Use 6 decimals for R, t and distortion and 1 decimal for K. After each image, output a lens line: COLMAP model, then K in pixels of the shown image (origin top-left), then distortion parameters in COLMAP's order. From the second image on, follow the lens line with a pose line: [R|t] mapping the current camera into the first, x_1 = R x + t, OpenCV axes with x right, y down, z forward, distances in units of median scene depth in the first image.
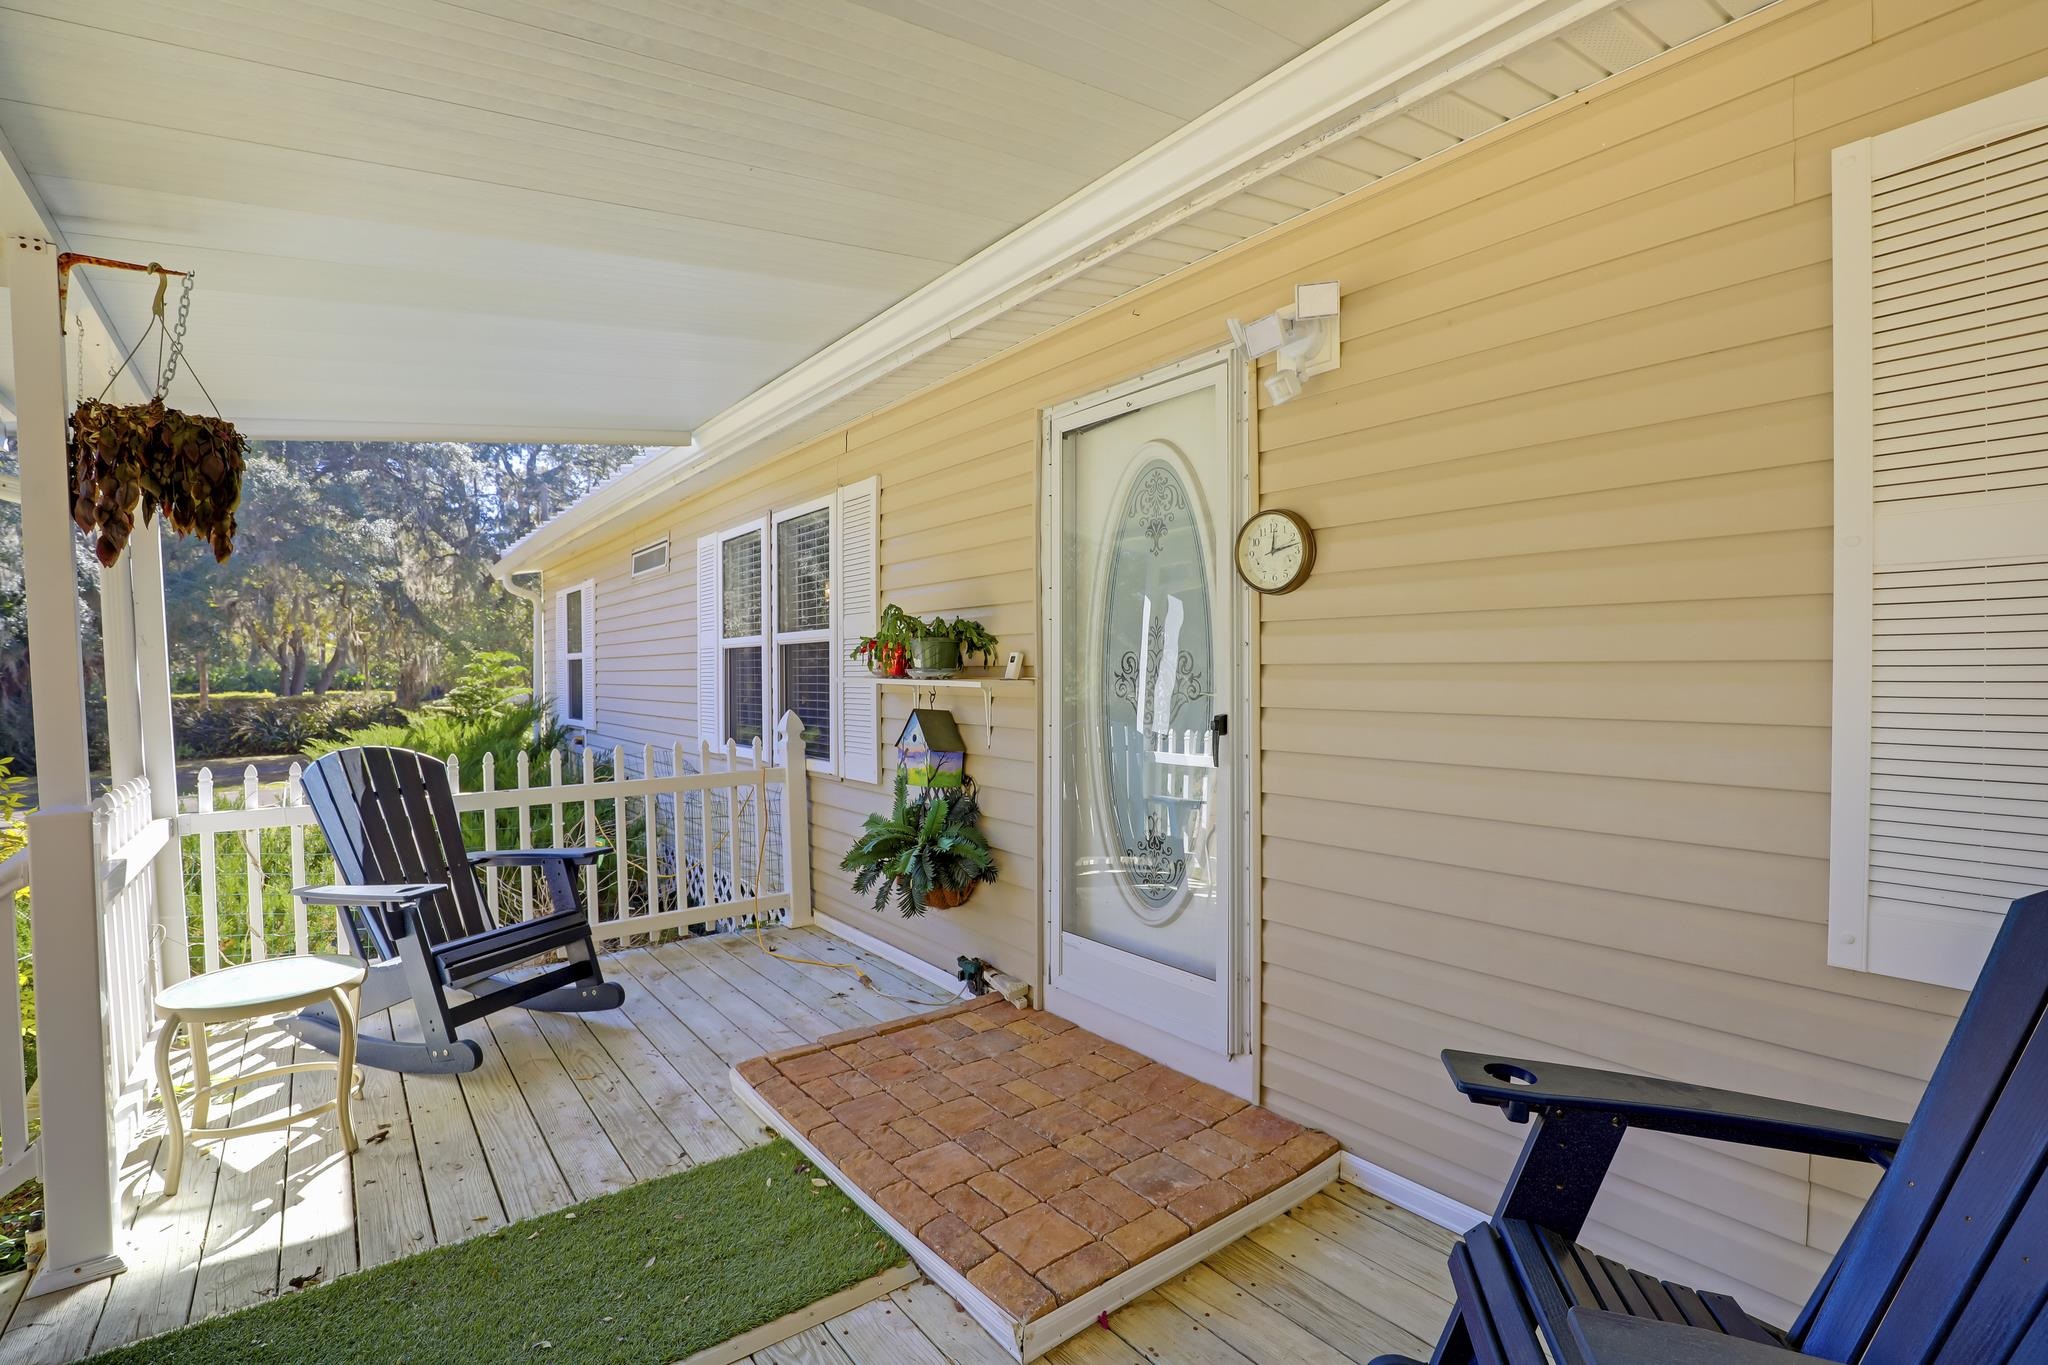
lens RADIAL K [[944.0, 0, 1029.4], [0, 944.0, 682.6], [0, 0, 1]] dist [-0.003299, 0.000342]
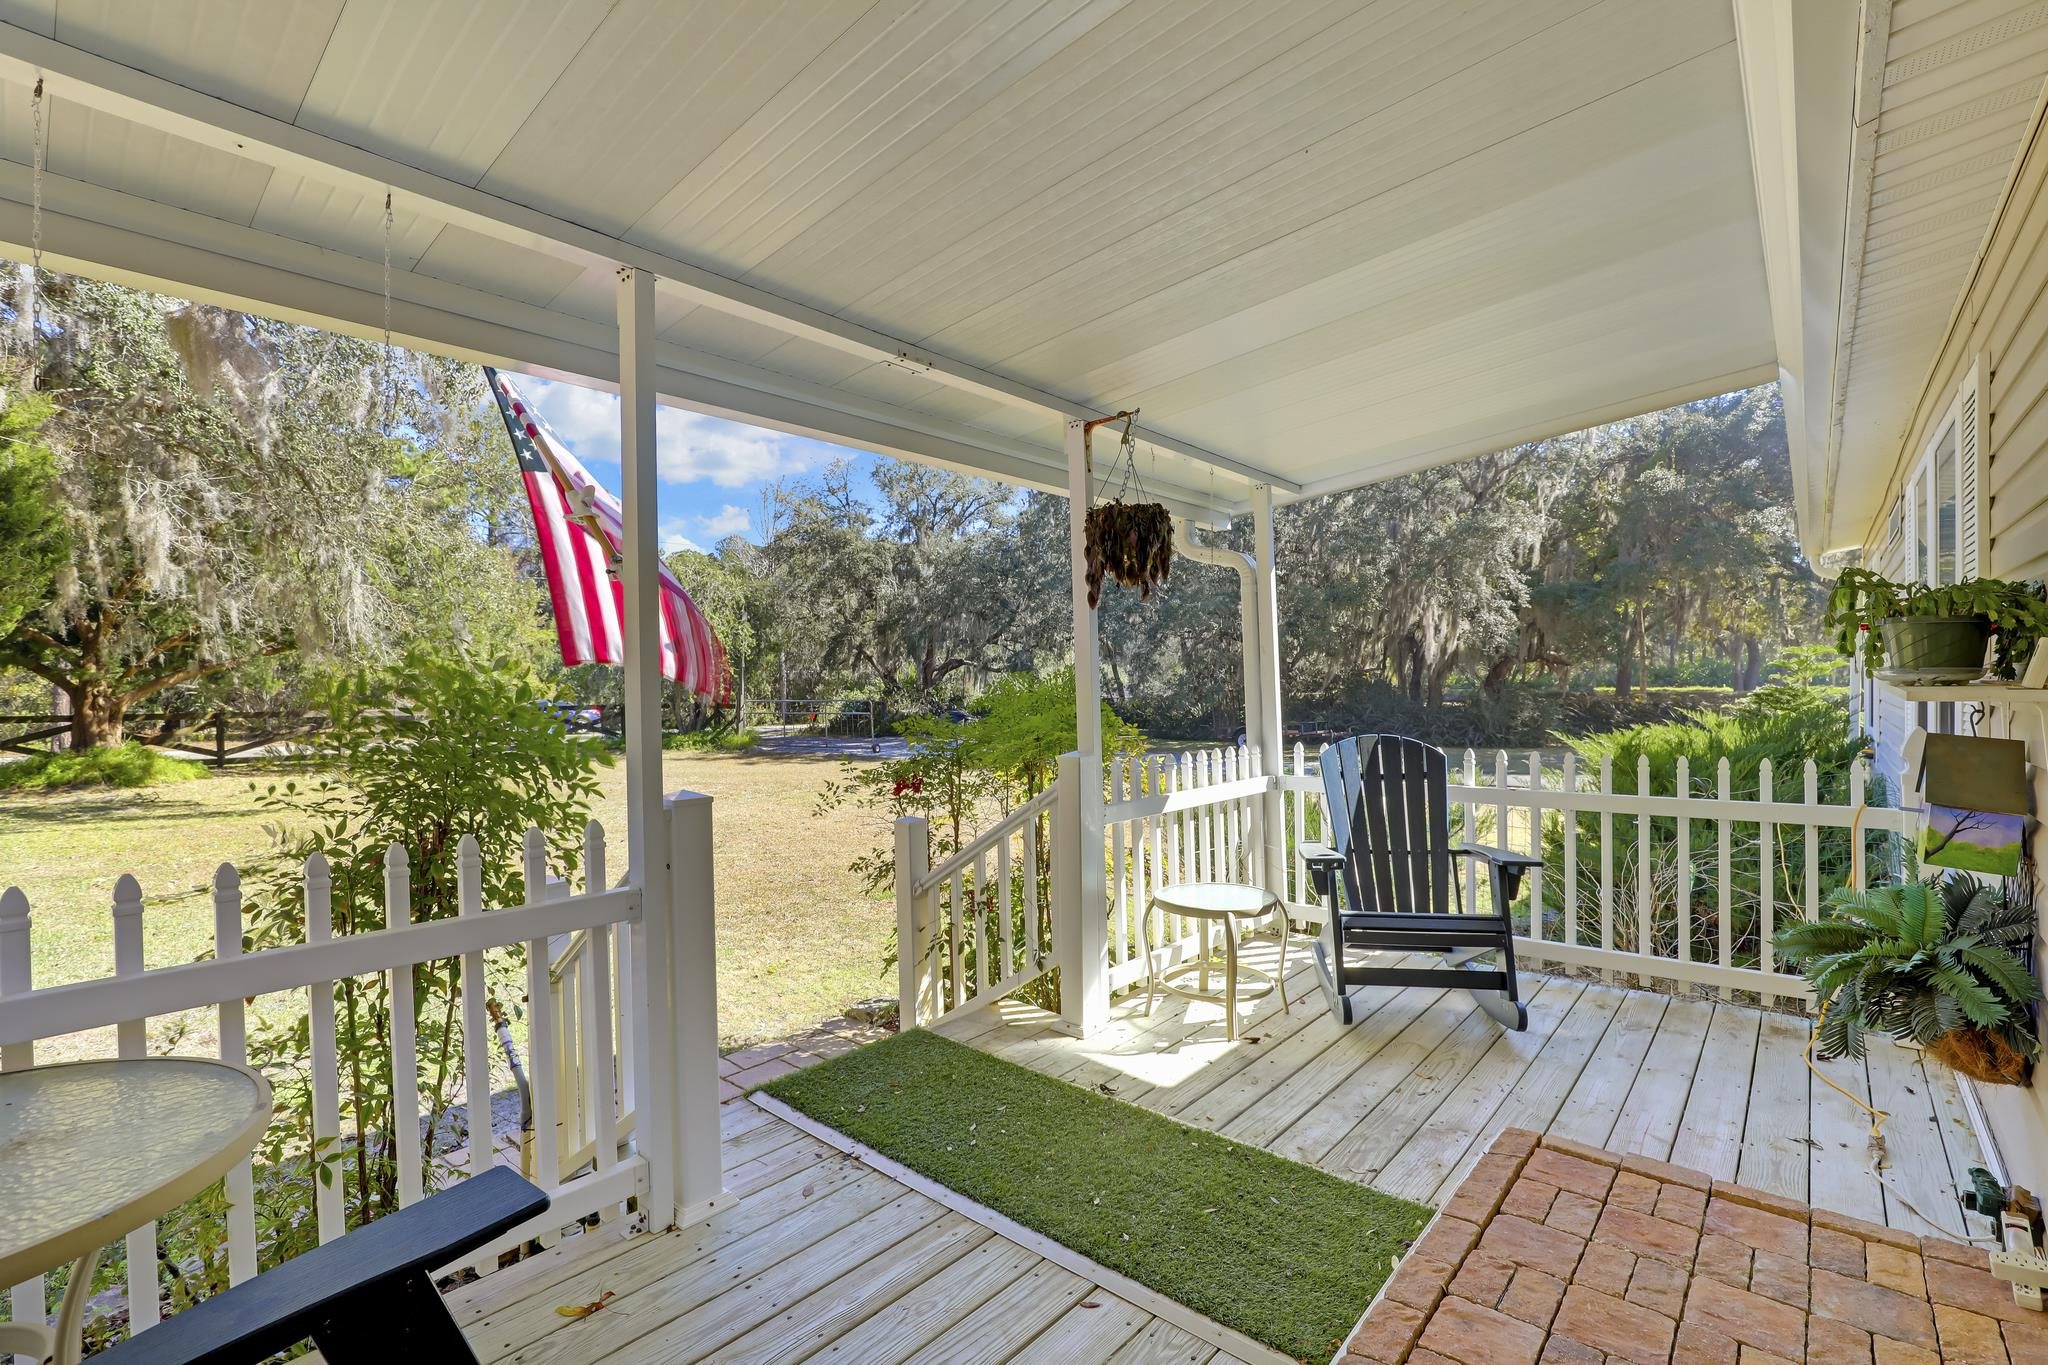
lens RADIAL K [[944.0, 0, 1029.4], [0, 944.0, 682.6], [0, 0, 1]] dist [-0.003299, 0.000342]
pose [[0.214813, 0.008542, -0.976618, 0.401088], [-0.003238, 0.999962, 0.008035, -0.007238], [0.976650, 0.001436, 0.214832, 0.354600]]
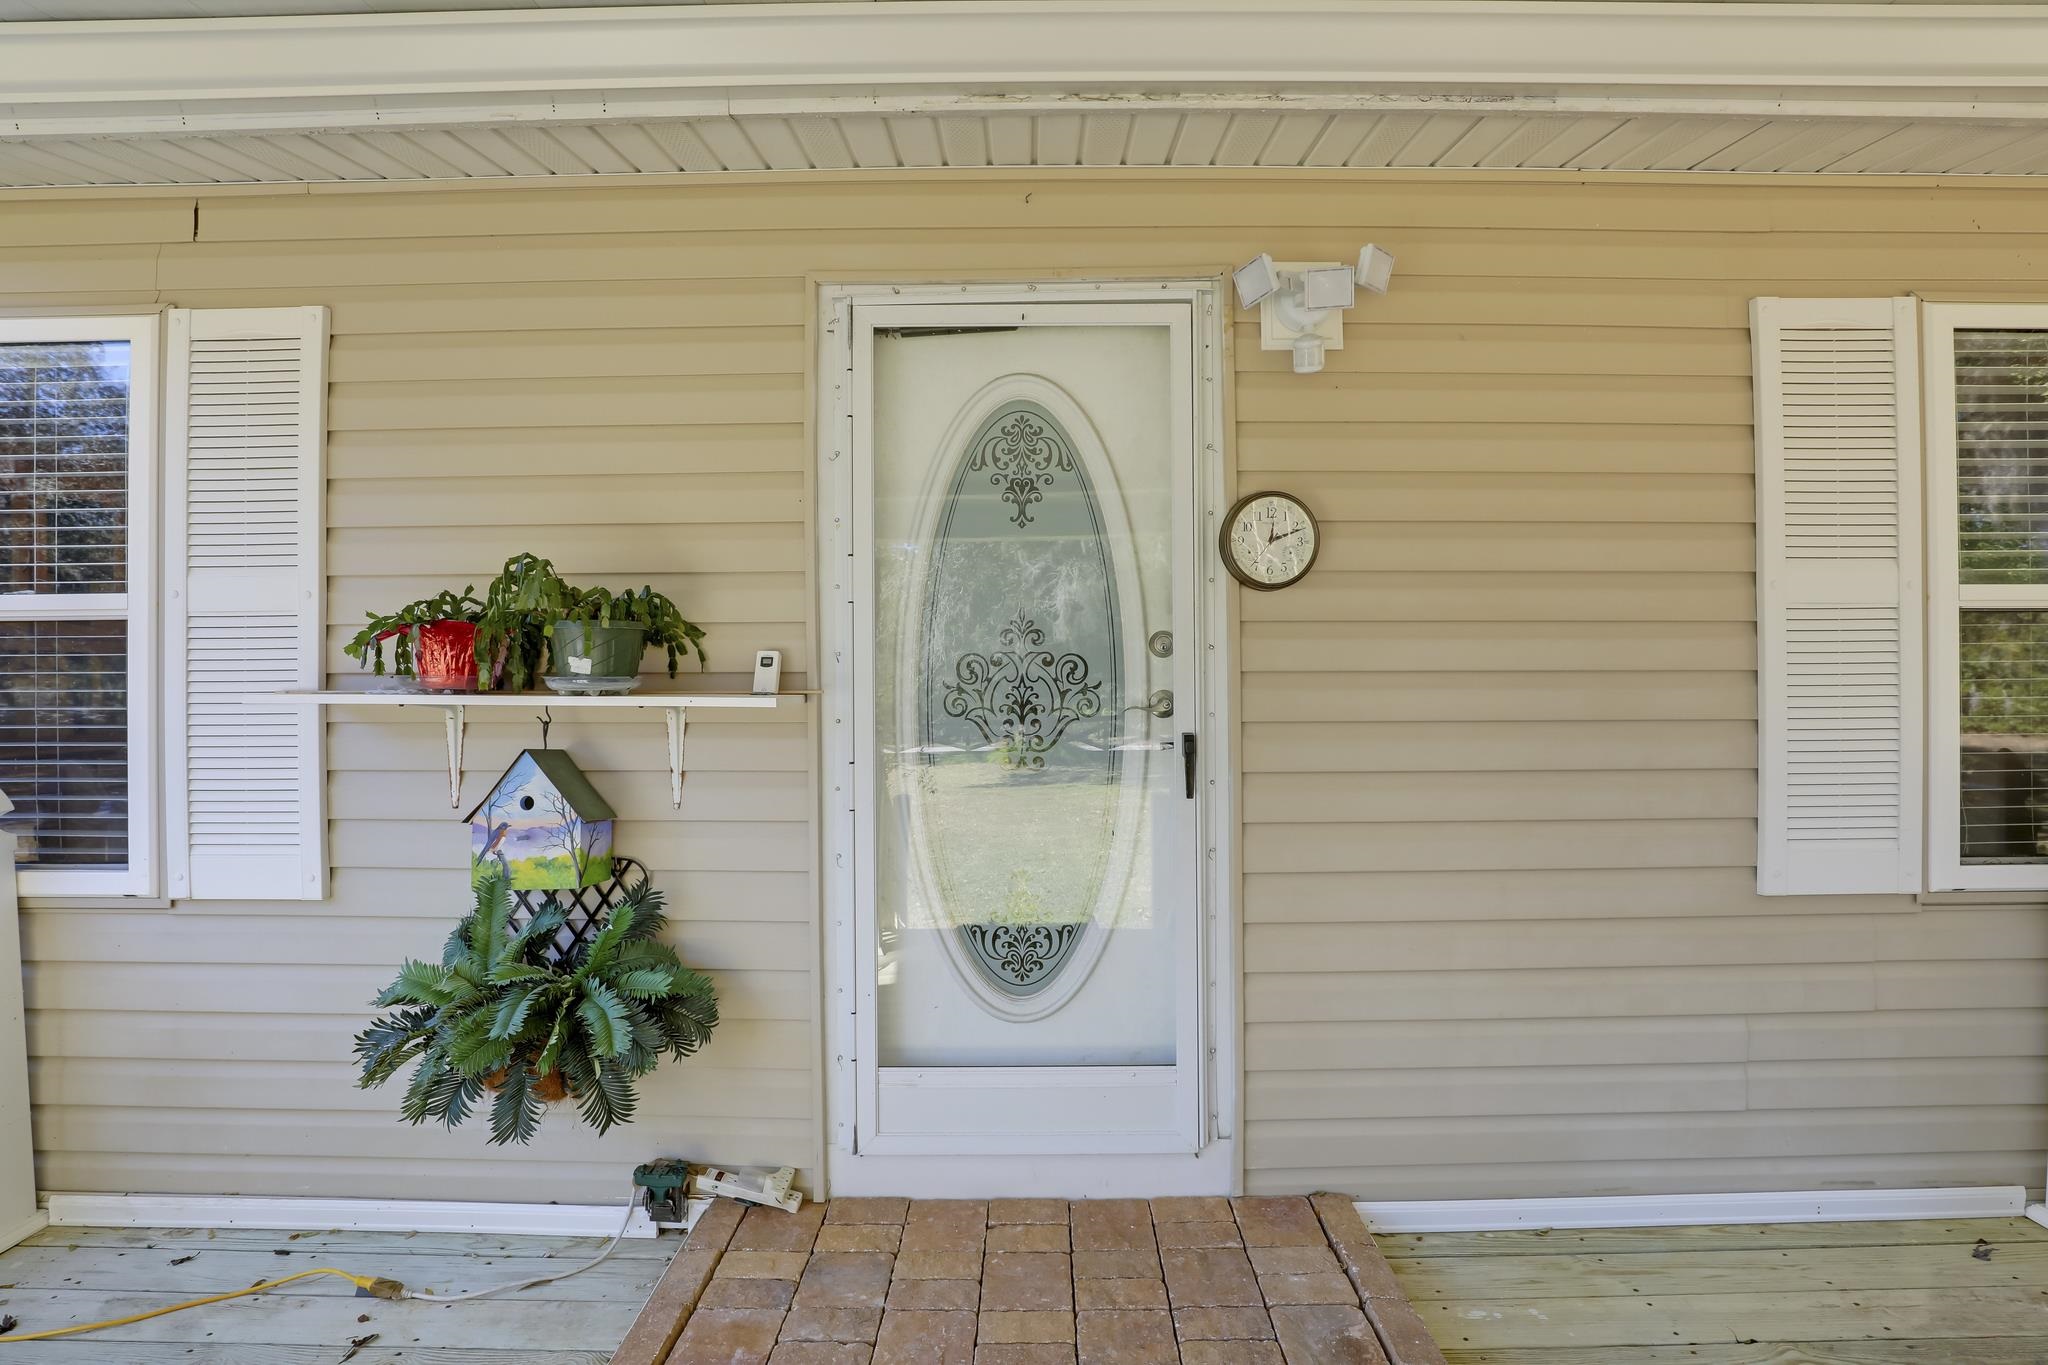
lens RADIAL K [[936.8, 0, 1017.6], [0, 936.8, 681.7], [0, 0, 1]] dist [-0.035572, 0.009759]
pose [[0.618650, 0.003570, 0.785659, -0.426487], [0.011375, 0.999844, -0.013501, -0.001124], [-0.785585, 0.017289, 0.618513, 0.512601]]
